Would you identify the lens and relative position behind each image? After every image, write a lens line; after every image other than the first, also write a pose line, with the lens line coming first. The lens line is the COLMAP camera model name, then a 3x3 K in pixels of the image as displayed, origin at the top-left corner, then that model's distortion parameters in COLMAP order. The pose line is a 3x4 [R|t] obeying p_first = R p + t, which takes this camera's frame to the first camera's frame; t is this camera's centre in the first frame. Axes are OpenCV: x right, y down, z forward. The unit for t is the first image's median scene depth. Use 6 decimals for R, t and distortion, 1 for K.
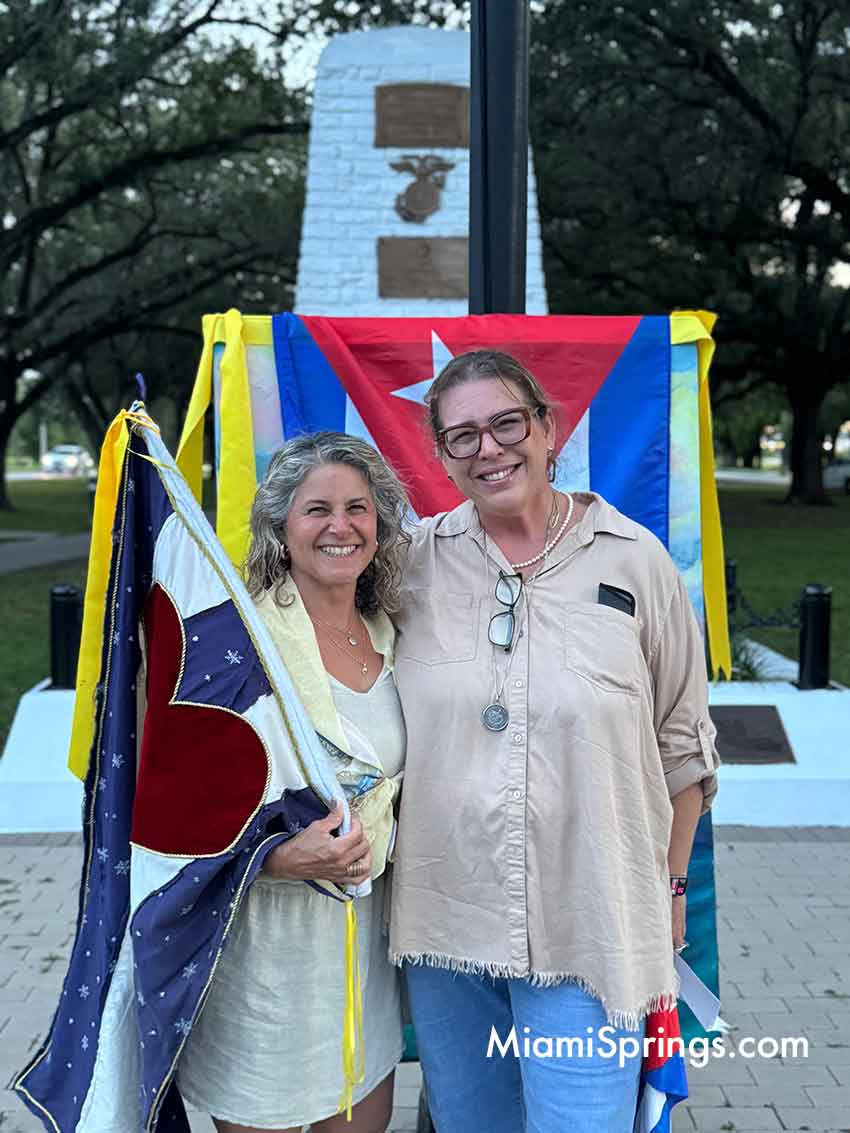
lens RADIAL K [[1364.4, 0, 425.0], [0, 1364.4, 566.5], [0, 0, 1]] dist [0.198915, -0.507098]
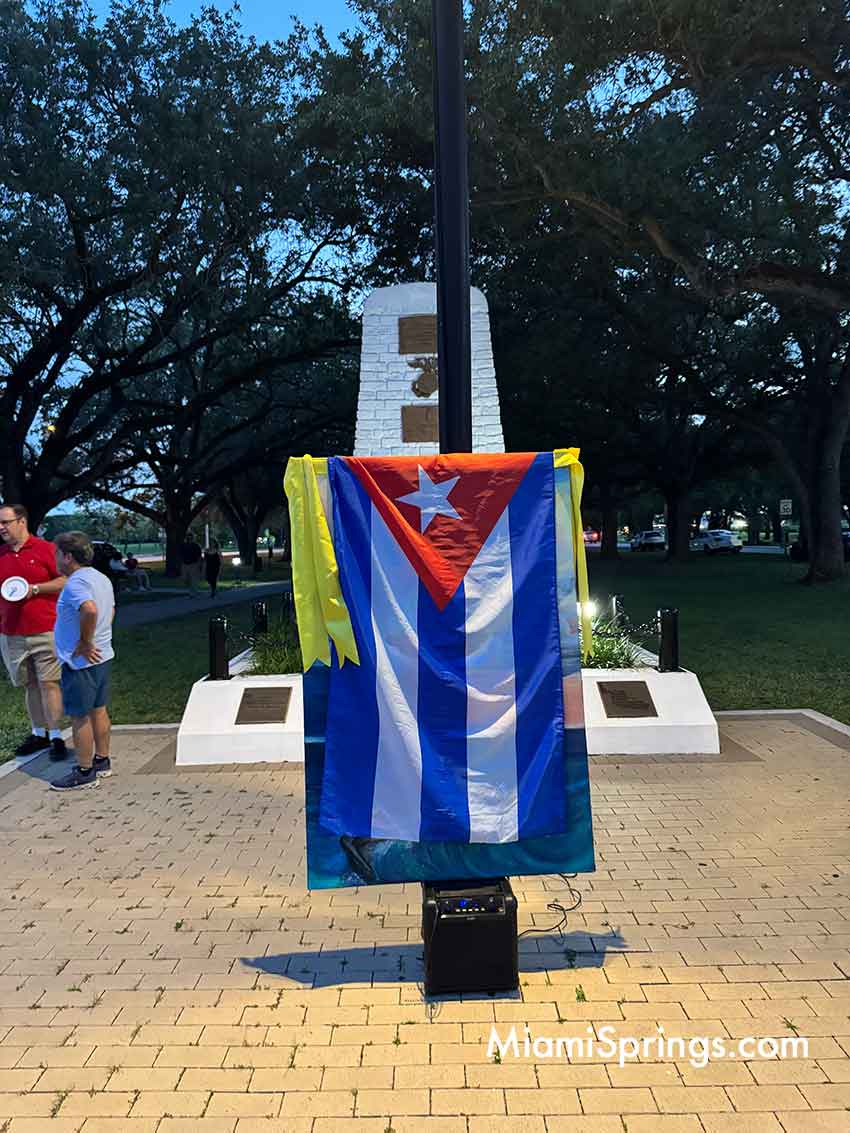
lens RADIAL K [[859.6, 0, 420.3], [0, 859.6, 570.5], [0, 0, 1]] dist [0.079771, -0.141351]
pose [[0.999348, -0.023485, -0.027420, 0.007647], [0.022311, 0.998852, -0.042387, 0.002697], [0.028384, 0.041748, 0.998725, -0.020687]]
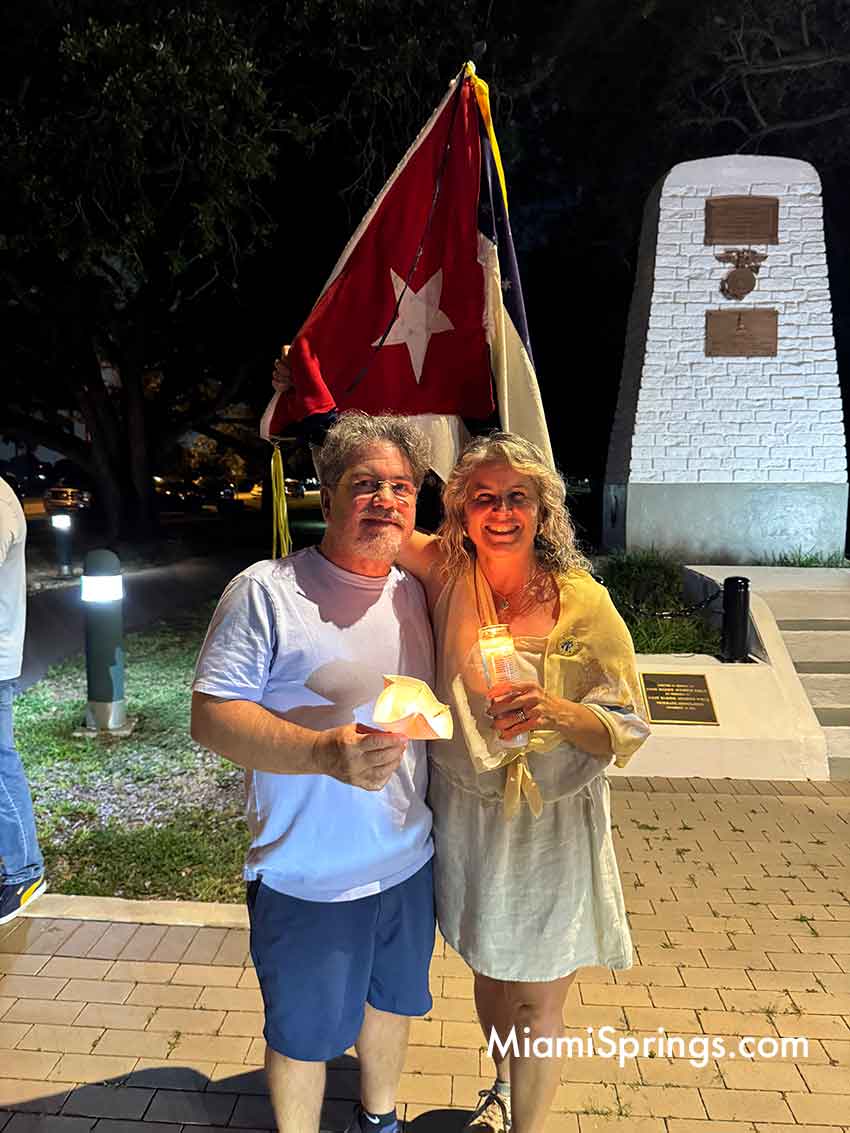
lens RADIAL K [[859.6, 0, 420.3], [0, 859.6, 570.5], [0, 0, 1]] dist [0.079771, -0.141351]
pose [[0.997326, 0.008545, -0.072586, -0.156395], [-0.006520, 0.999584, 0.028097, -0.005722], [0.072796, -0.027549, 0.996966, 0.082525]]
